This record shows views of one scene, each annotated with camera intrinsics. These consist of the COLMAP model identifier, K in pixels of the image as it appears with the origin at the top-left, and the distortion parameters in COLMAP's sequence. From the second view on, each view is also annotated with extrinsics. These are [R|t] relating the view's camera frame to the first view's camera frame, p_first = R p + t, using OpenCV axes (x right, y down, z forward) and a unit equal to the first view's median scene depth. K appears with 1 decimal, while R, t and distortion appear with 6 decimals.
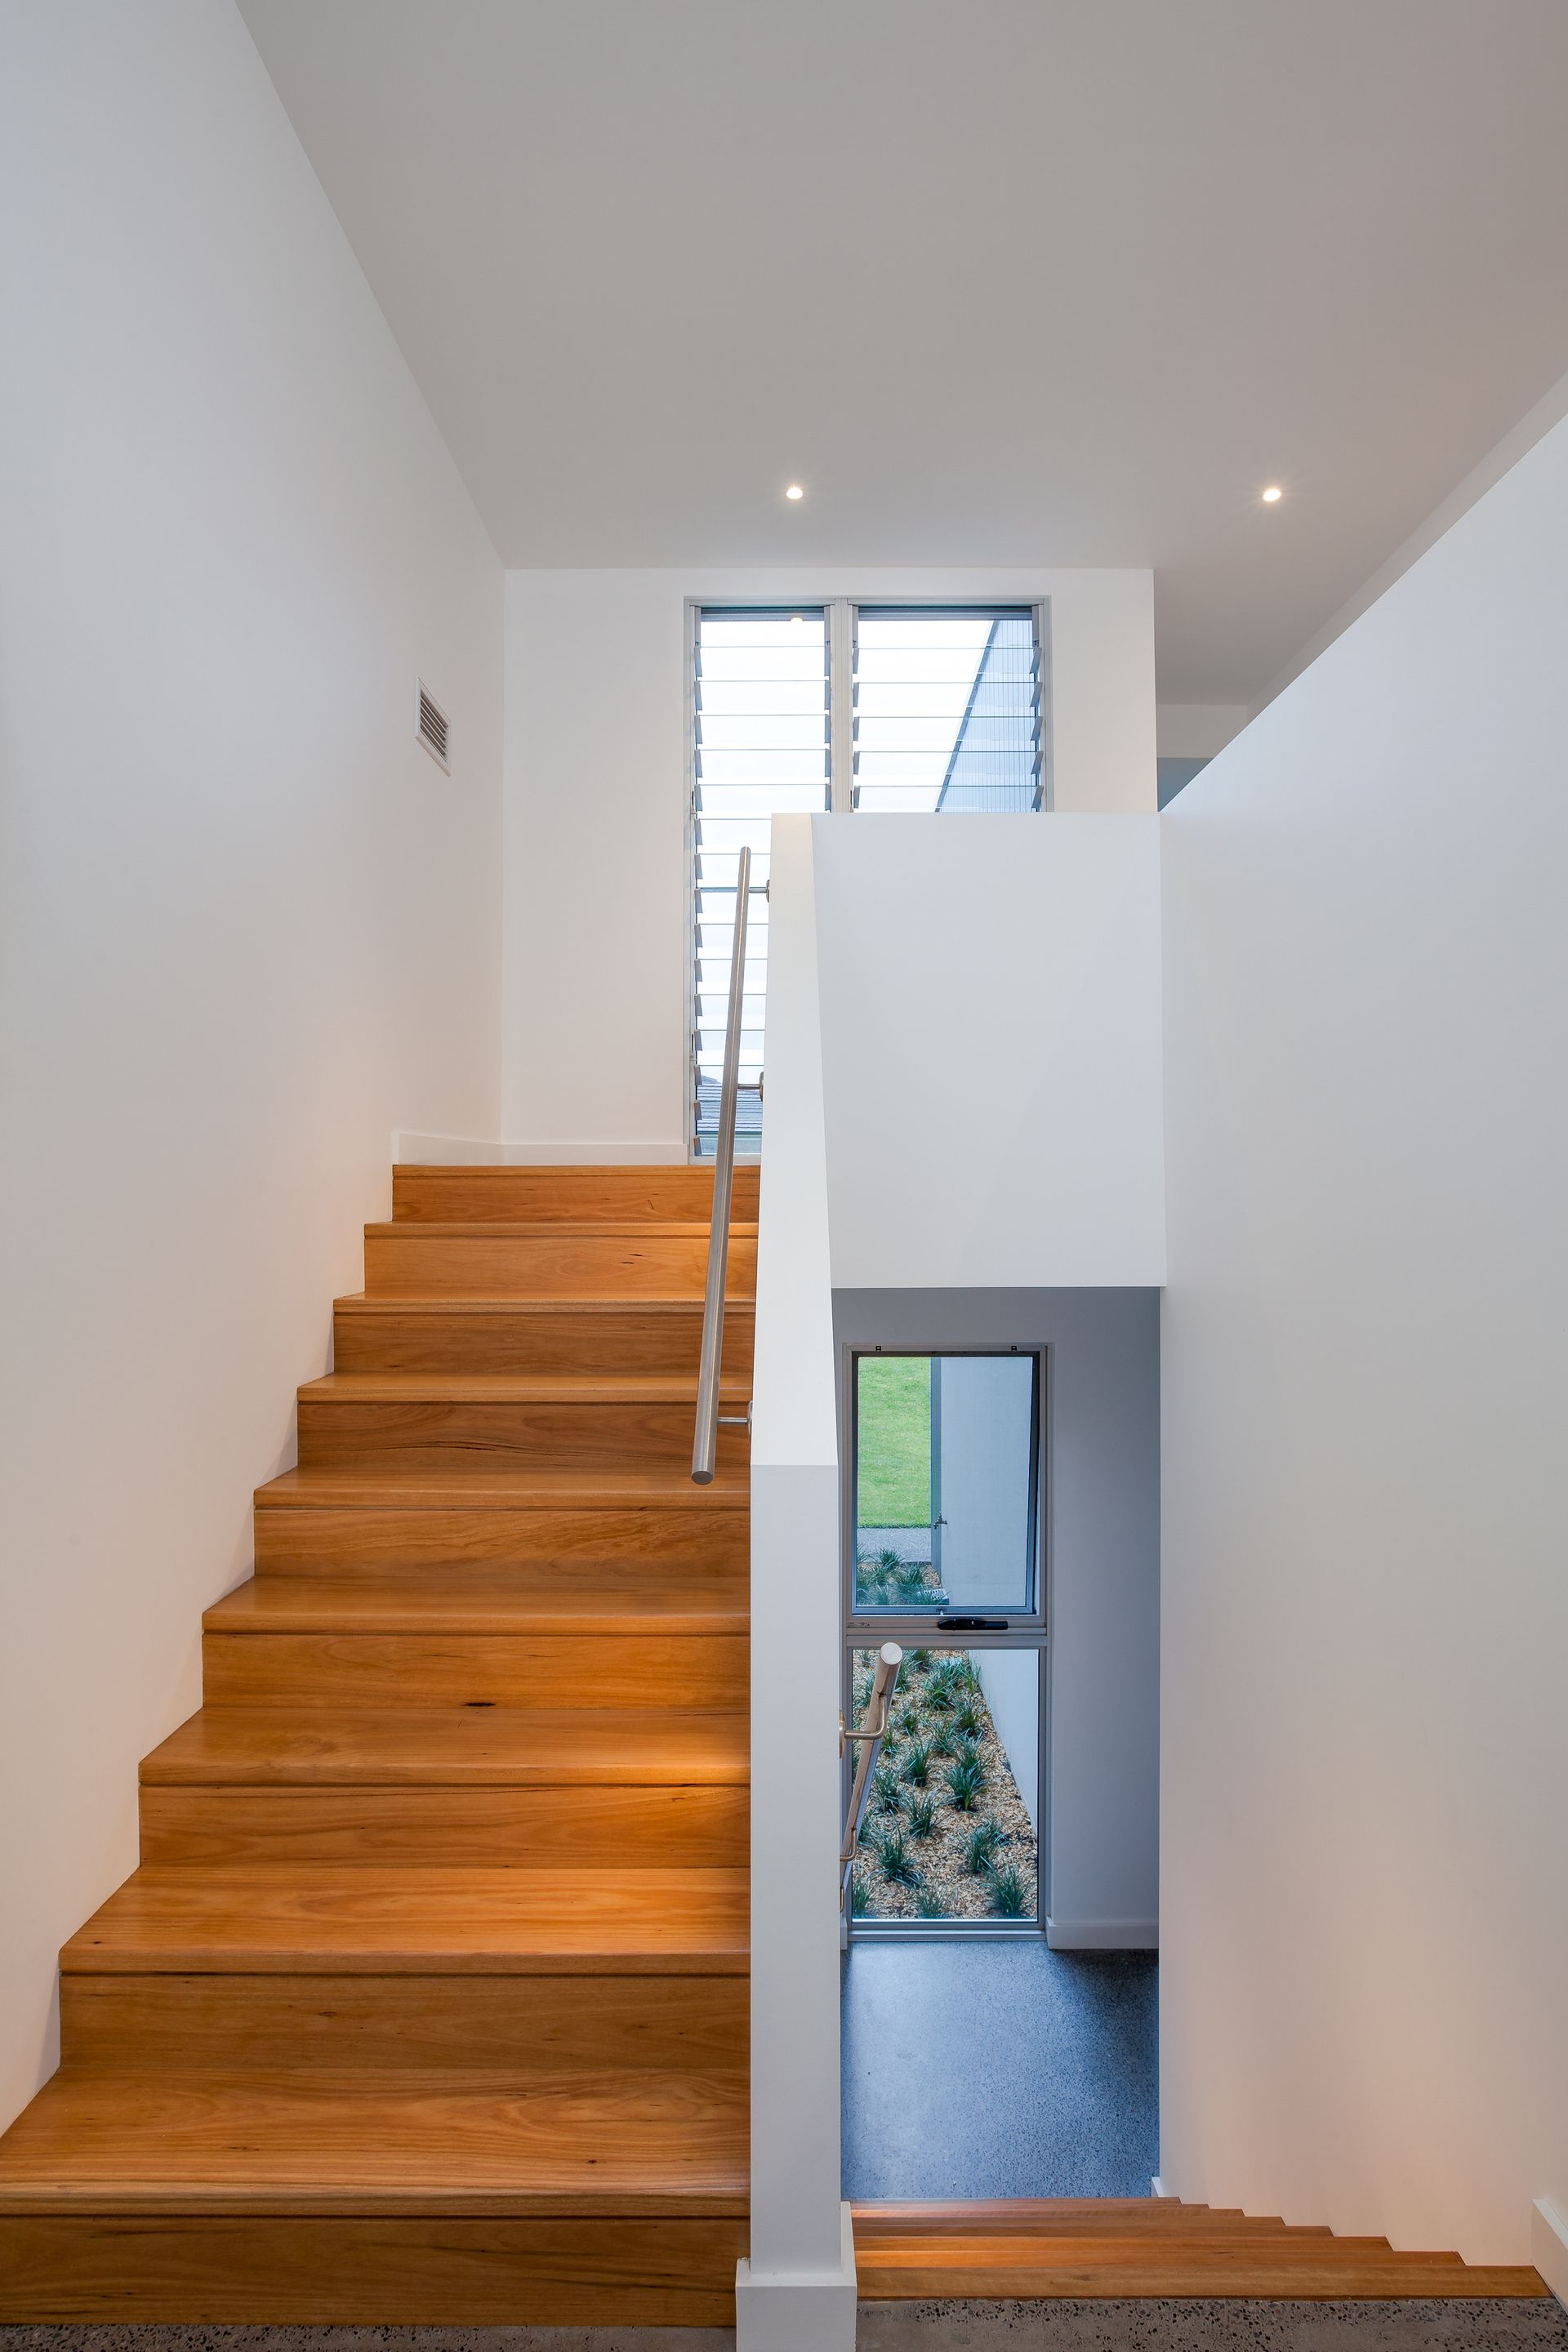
lens RADIAL K [[1400.1, 0, 780.9], [0, 1400.1, 1141.4], [0, 0, 1]] dist [-0.024869, 0.035242]
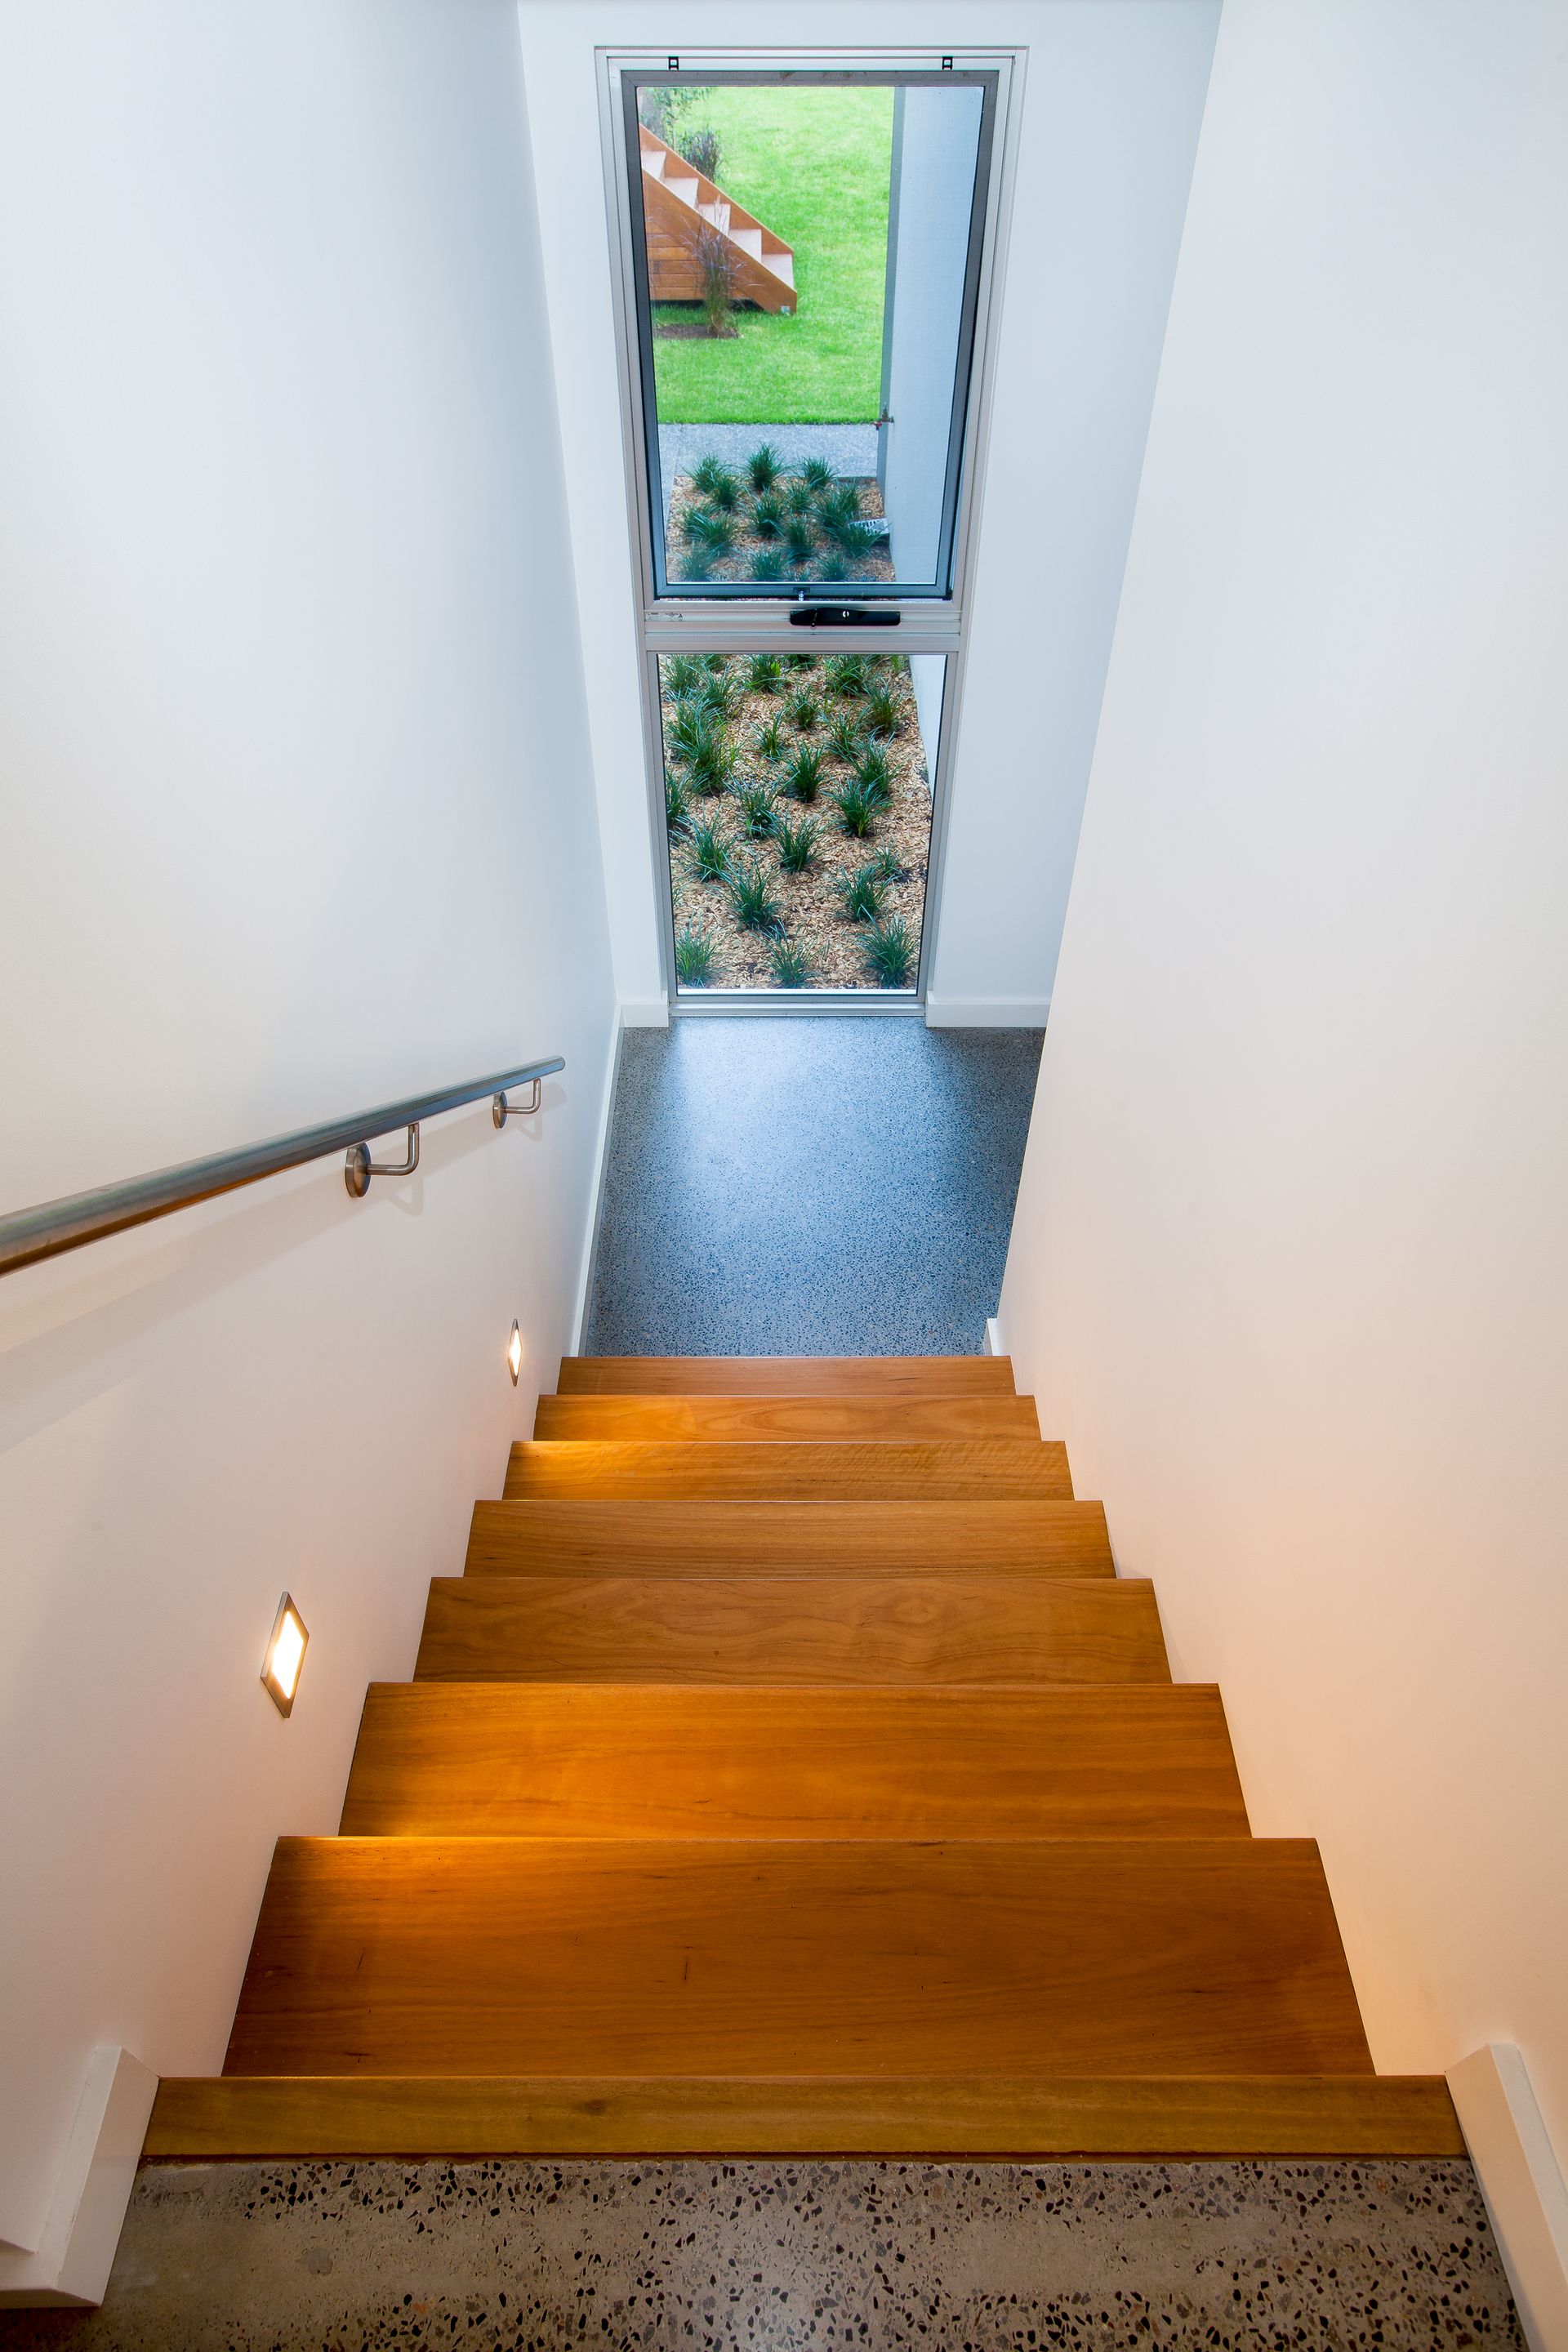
lens RADIAL K [[1400.1, 0, 780.9], [0, 1400.1, 1141.4], [0, 0, 1]] dist [-0.024869, 0.035242]
pose [[0.999654, 0.013358, -0.022650, 0.116399], [0.006030, 0.721960, 0.691908, 0.070029], [0.025595, -0.691806, 0.721630, 0.344057]]
